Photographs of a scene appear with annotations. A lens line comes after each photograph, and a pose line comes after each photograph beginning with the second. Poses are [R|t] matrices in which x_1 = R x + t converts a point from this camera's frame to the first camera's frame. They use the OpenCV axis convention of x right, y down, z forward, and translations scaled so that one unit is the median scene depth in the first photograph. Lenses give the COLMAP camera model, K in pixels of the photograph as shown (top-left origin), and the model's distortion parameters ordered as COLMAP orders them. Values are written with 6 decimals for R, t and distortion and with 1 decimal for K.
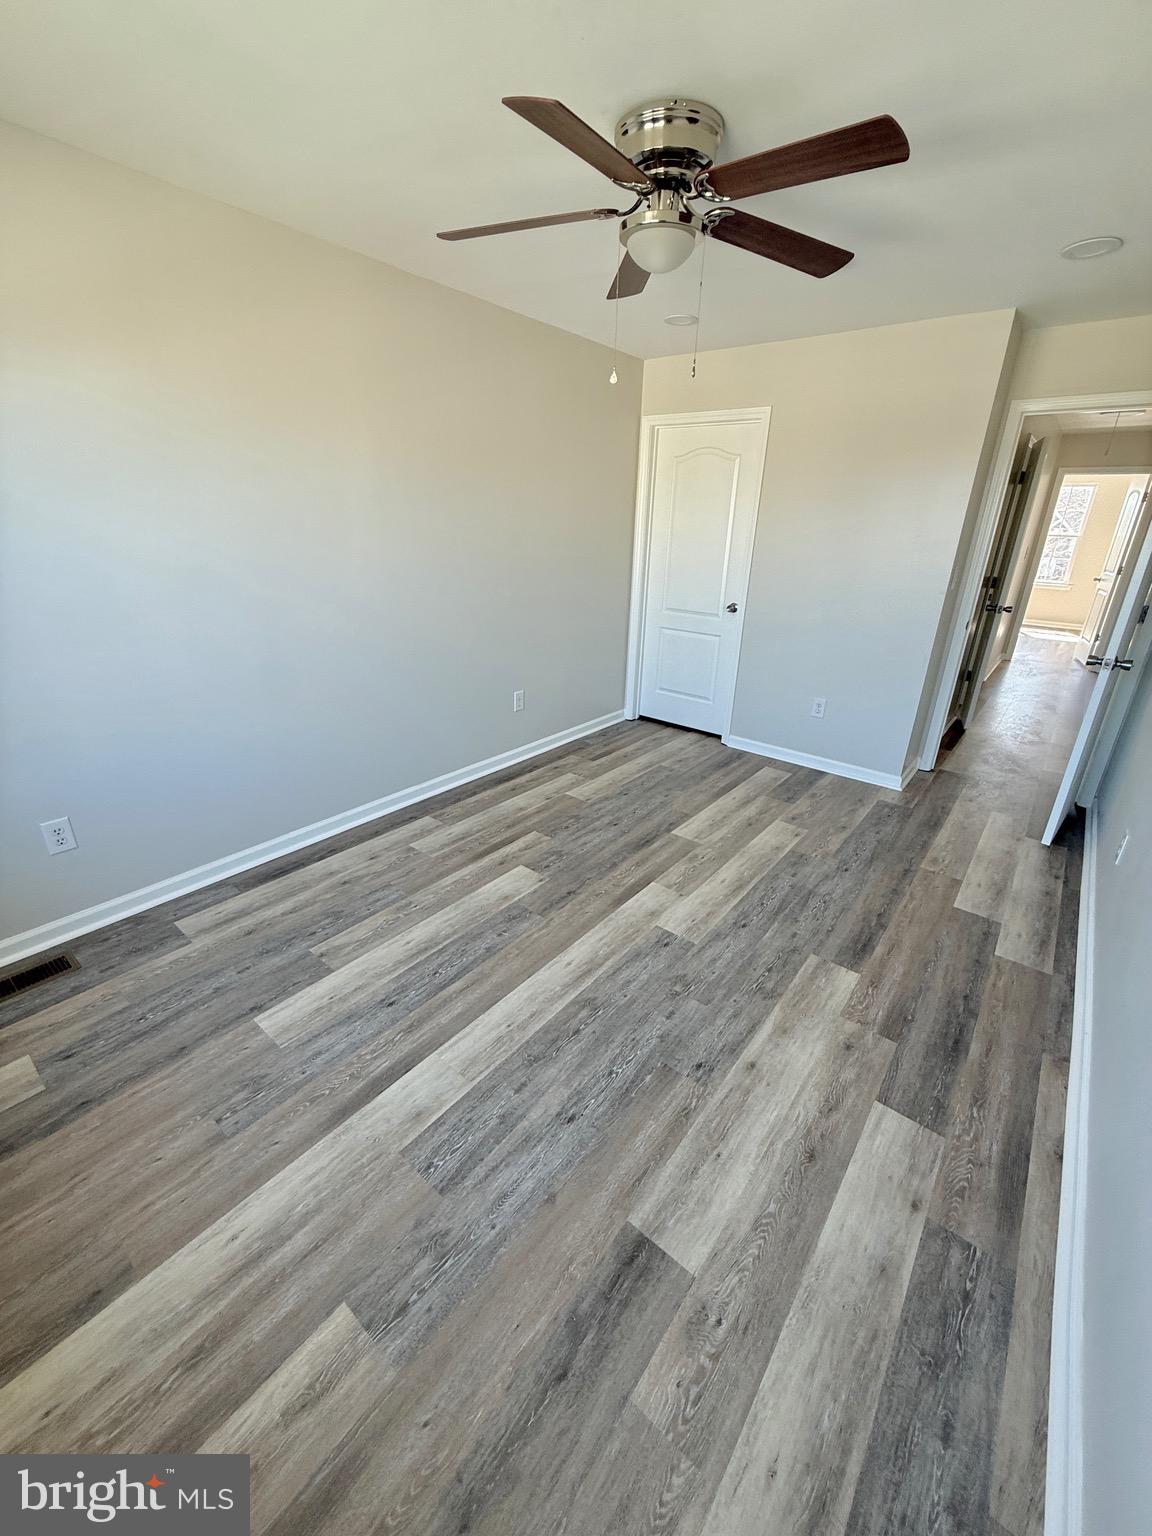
lens RADIAL K [[613.6, 0, 577.7], [0, 613.6, 759.8], [0, 0, 1]] dist [-0.000795, 0.000537]
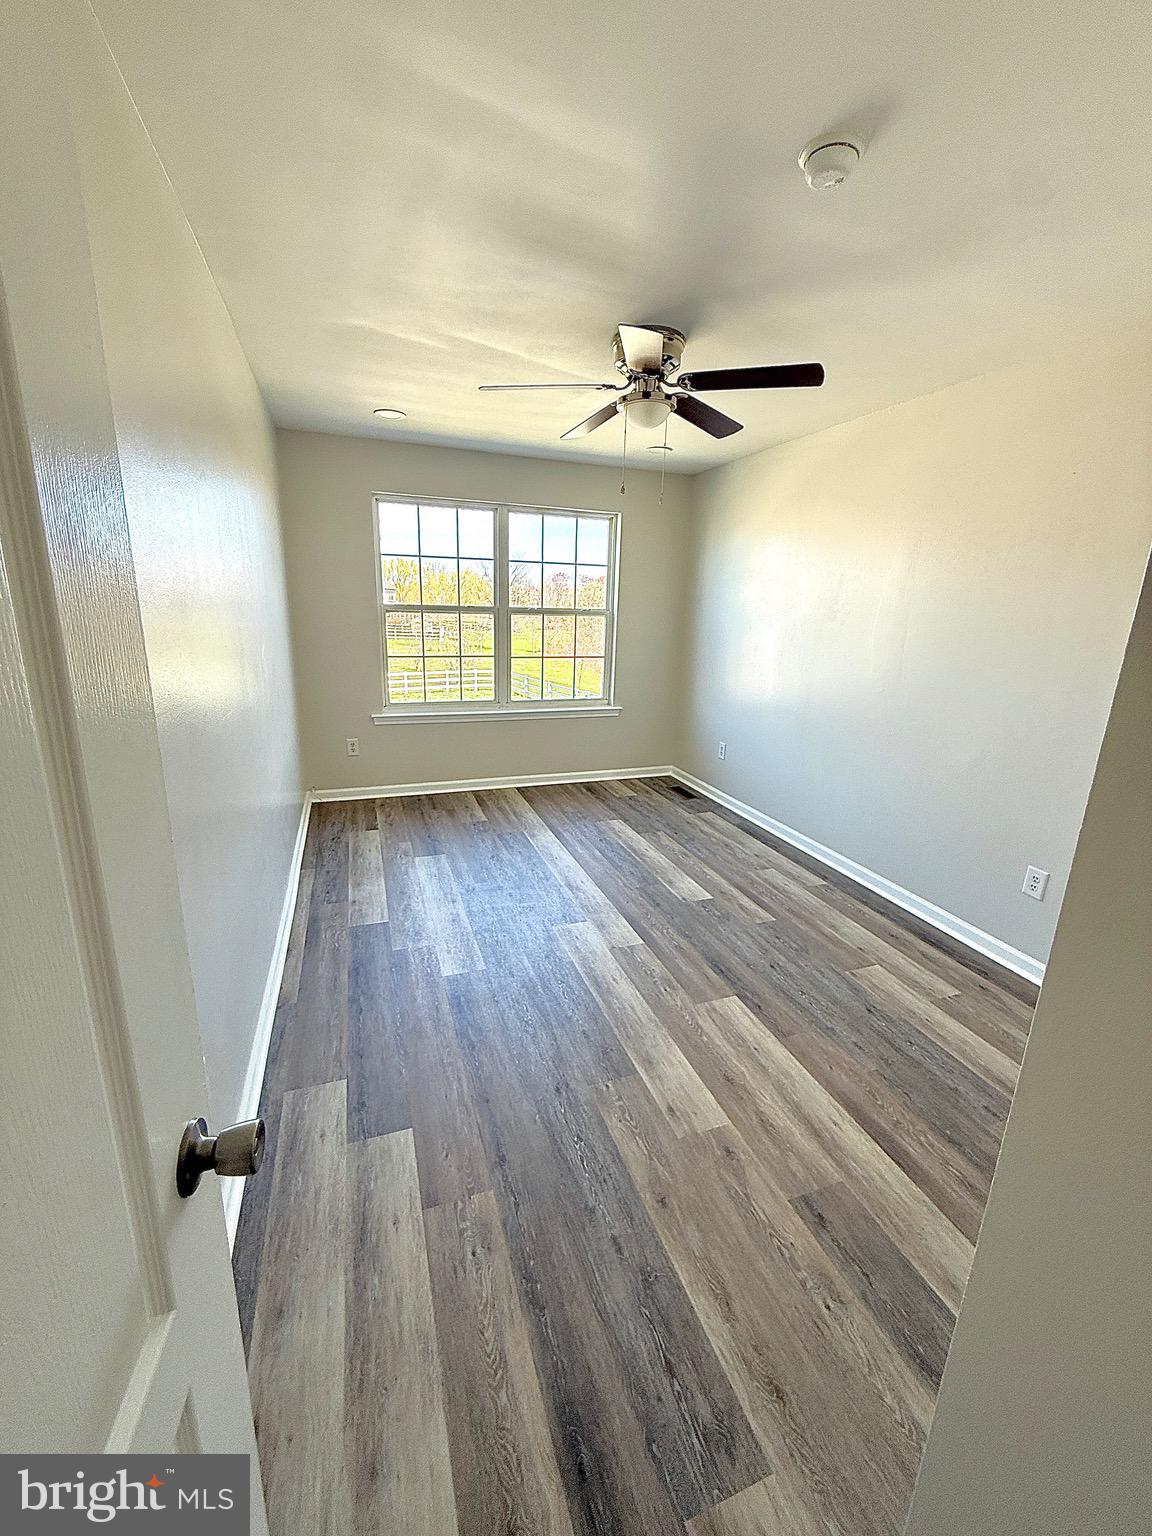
lens RADIAL K [[613.6, 0, 577.7], [0, 613.6, 759.8], [0, 0, 1]] dist [-0.000795, 0.000537]
pose [[-0.522416, 0.175210, -0.834496, 1.026082], [-0.355151, 0.845023, 0.399754, -0.444884], [0.775209, 0.505210, -0.379227, 1.212364]]
